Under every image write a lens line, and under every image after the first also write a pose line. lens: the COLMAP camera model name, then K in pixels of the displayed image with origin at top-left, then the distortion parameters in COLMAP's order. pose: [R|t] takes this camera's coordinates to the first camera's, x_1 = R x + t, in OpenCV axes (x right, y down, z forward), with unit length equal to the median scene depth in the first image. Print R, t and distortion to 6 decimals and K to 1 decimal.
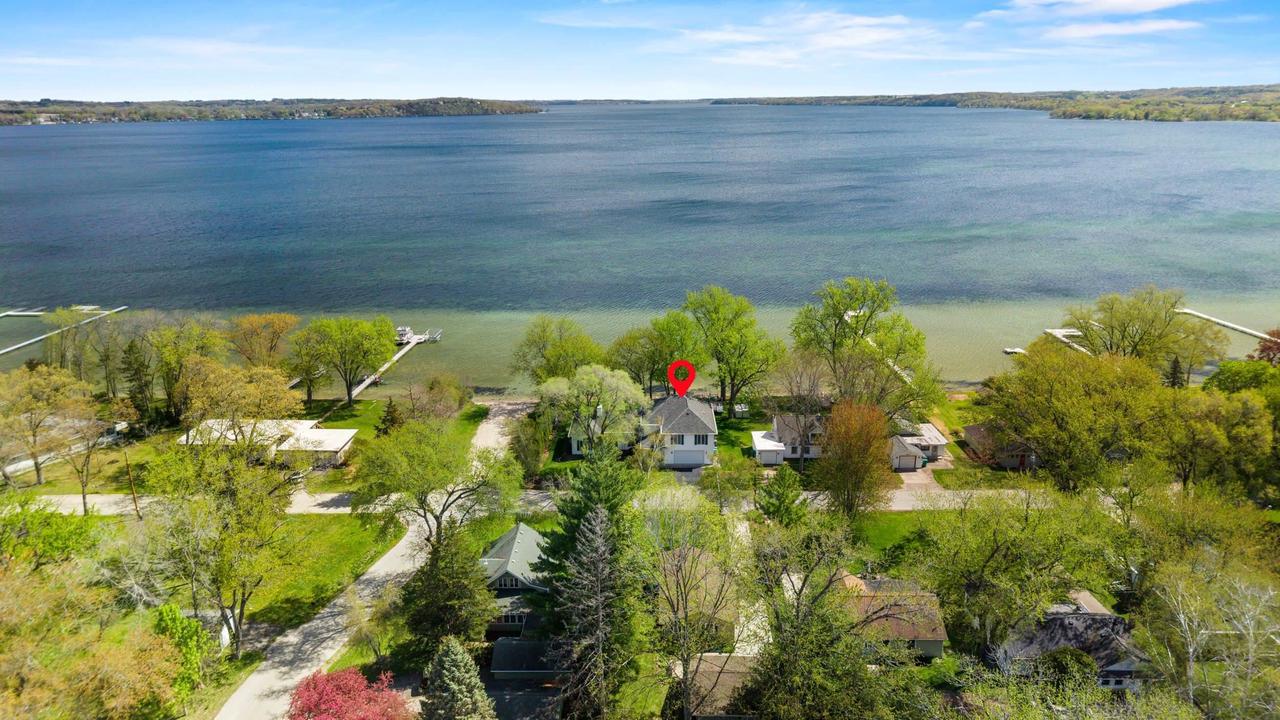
lens RADIAL K [[860.0, 0, 640.0], [0, 860.0, 360.0], [0, 0, 1]] dist [0.045092, -0.046936]
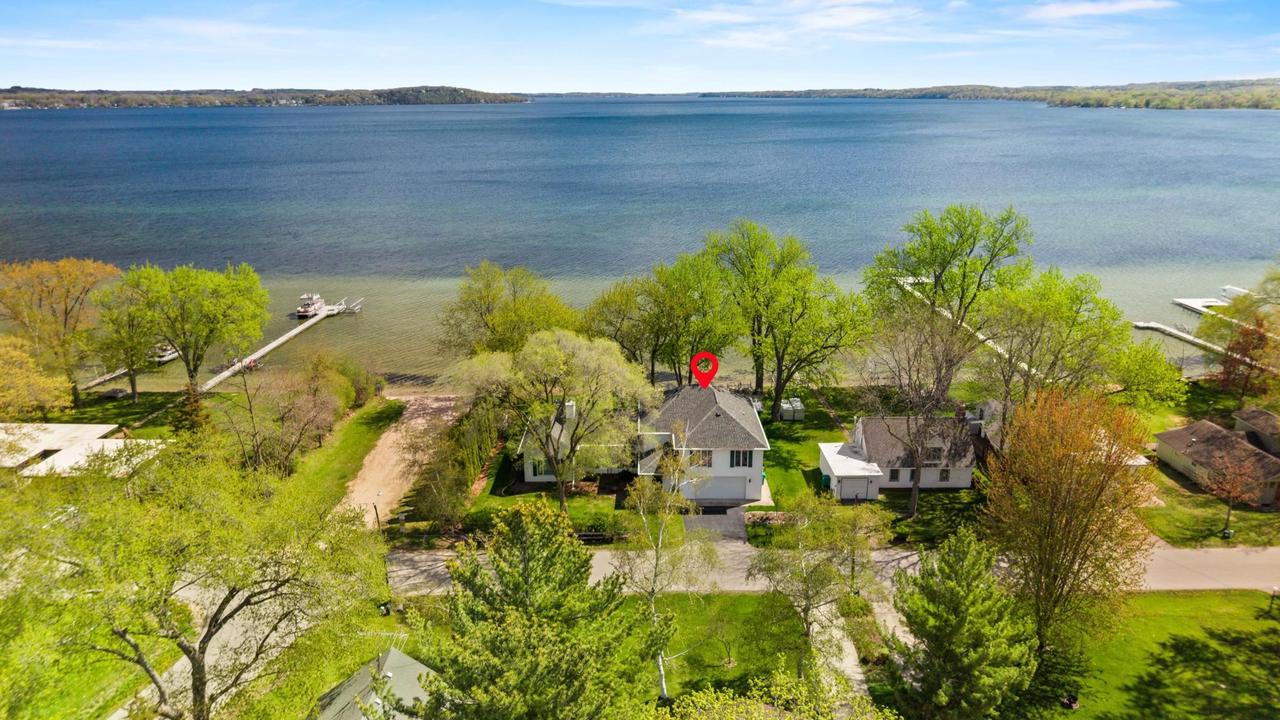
lens RADIAL K [[860.0, 0, 640.0], [0, 860.0, 360.0], [0, 0, 1]] dist [0.045092, -0.046936]
pose [[0.999890, 0.000139, 0.014856, -0.006176], [-0.000210, 0.999988, 0.004842, 0.018373], [-0.014855, -0.004845, 0.999878, 0.345047]]
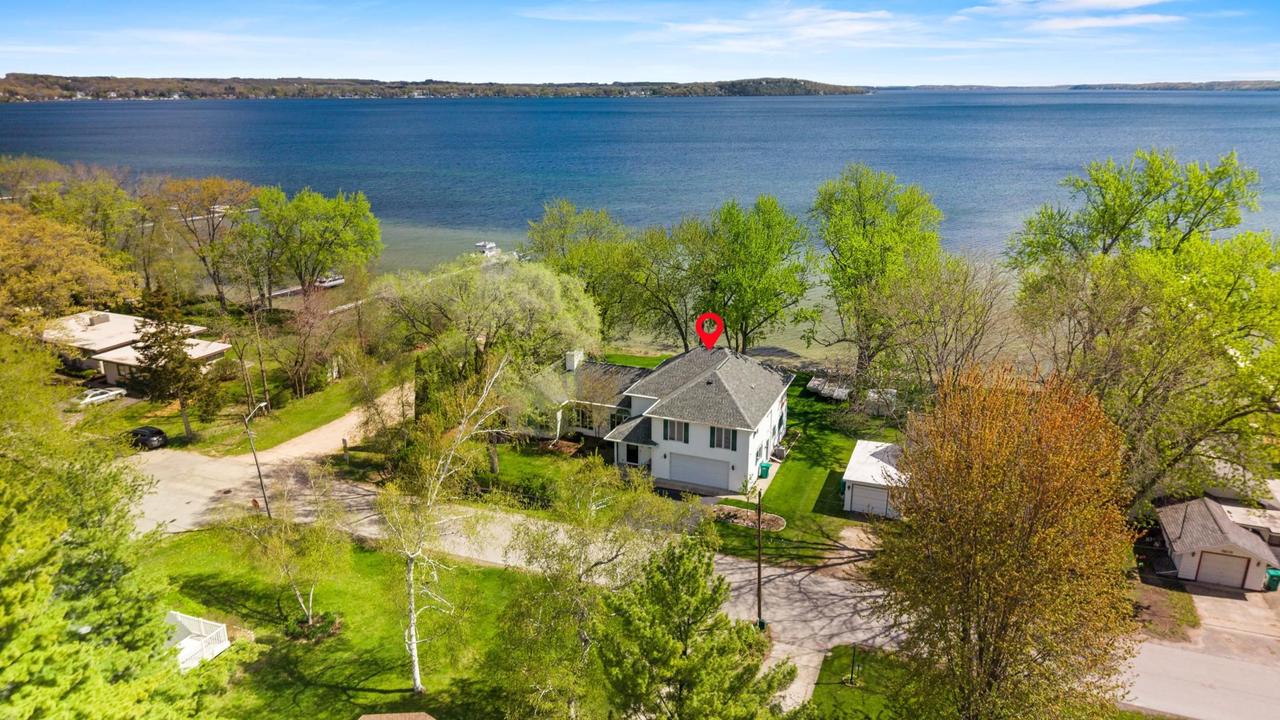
lens RADIAL K [[860.0, 0, 640.0], [0, 860.0, 360.0], [0, 0, 1]] dist [0.045092, -0.046936]
pose [[0.933881, 0.114625, -0.338714, 0.153714], [-0.110509, 0.993376, 0.031481, 0.033095], [0.340079, 0.008032, 0.940363, 0.450632]]
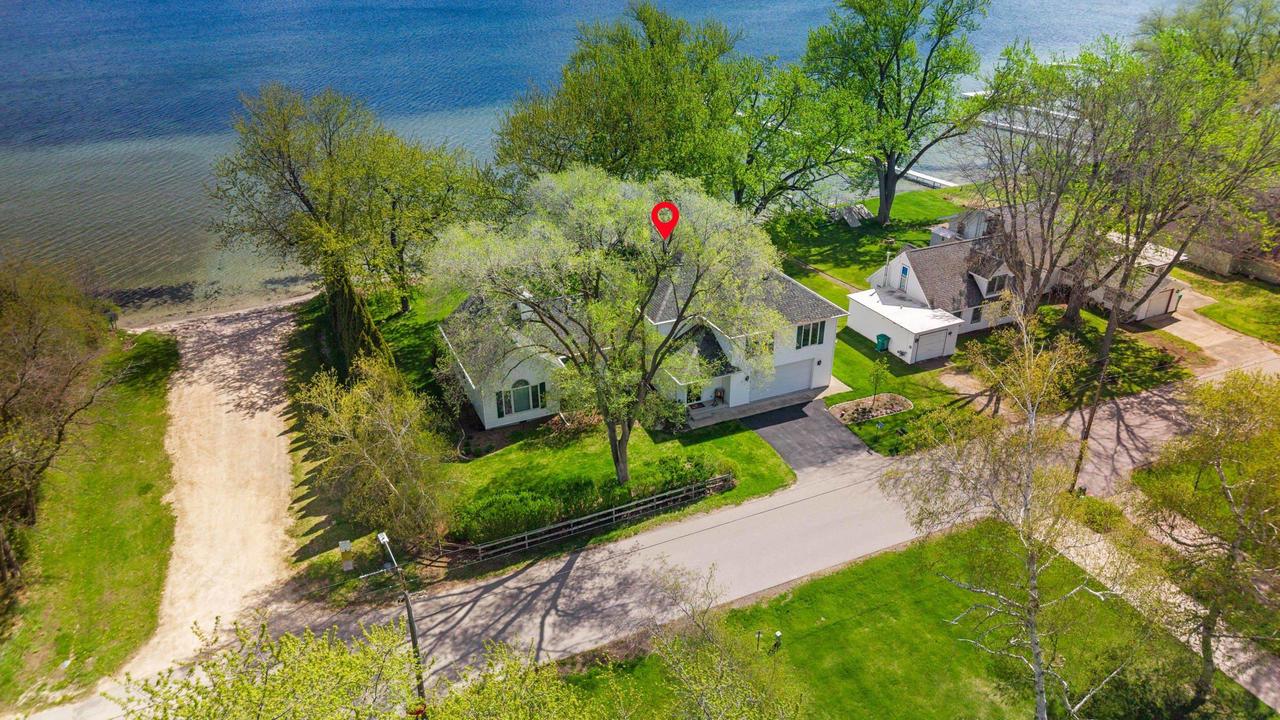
lens RADIAL K [[874.0, 0, 640.0], [0, 874.0, 360.0], [0, 0, 1]] dist [0.024405, -0.050120]
pose [[0.906969, -0.187663, 0.377081, -0.135759], [0.118830, 0.972897, 0.198369, 0.010100], [-0.404087, -0.135106, 0.904688, 0.547946]]
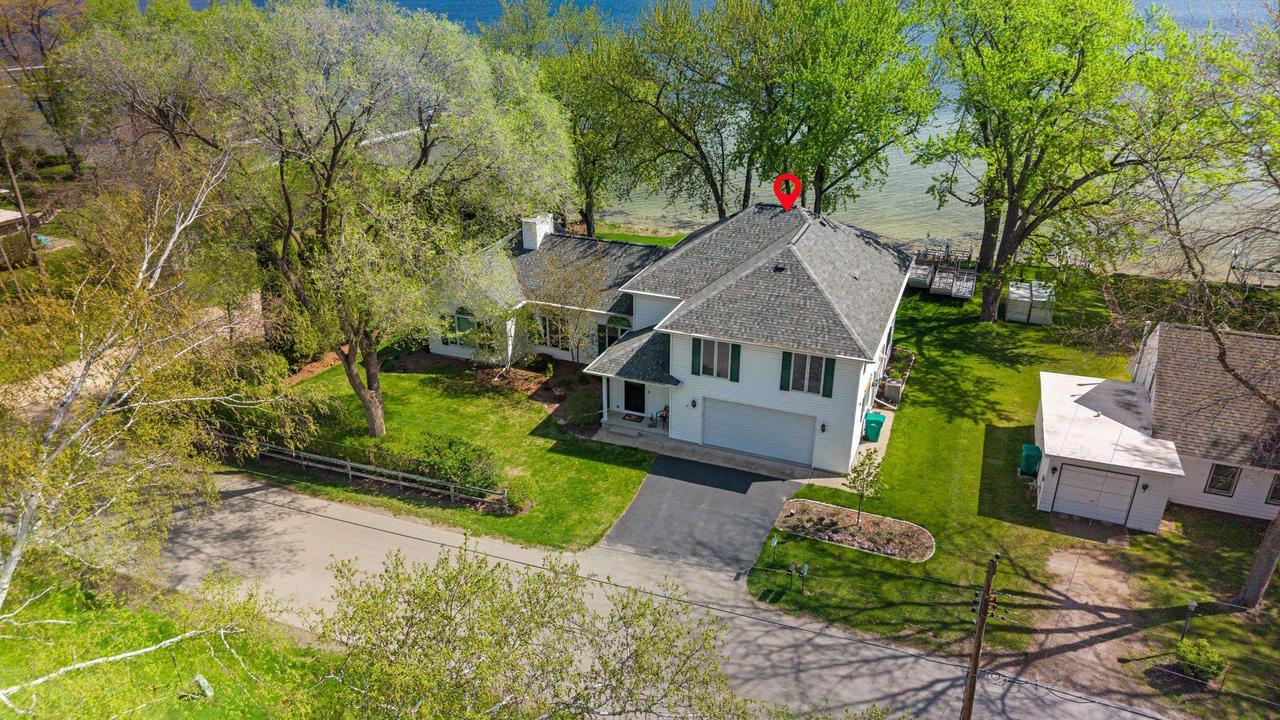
lens RADIAL K [[860.0, 0, 640.0], [0, 860.0, 360.0], [0, 0, 1]] dist [0.045092, -0.046936]
pose [[0.932902, 0.153224, -0.325910, 0.089174], [-0.109217, 0.982728, 0.149391, 0.047075], [0.343171, -0.103773, 0.933523, 0.627896]]
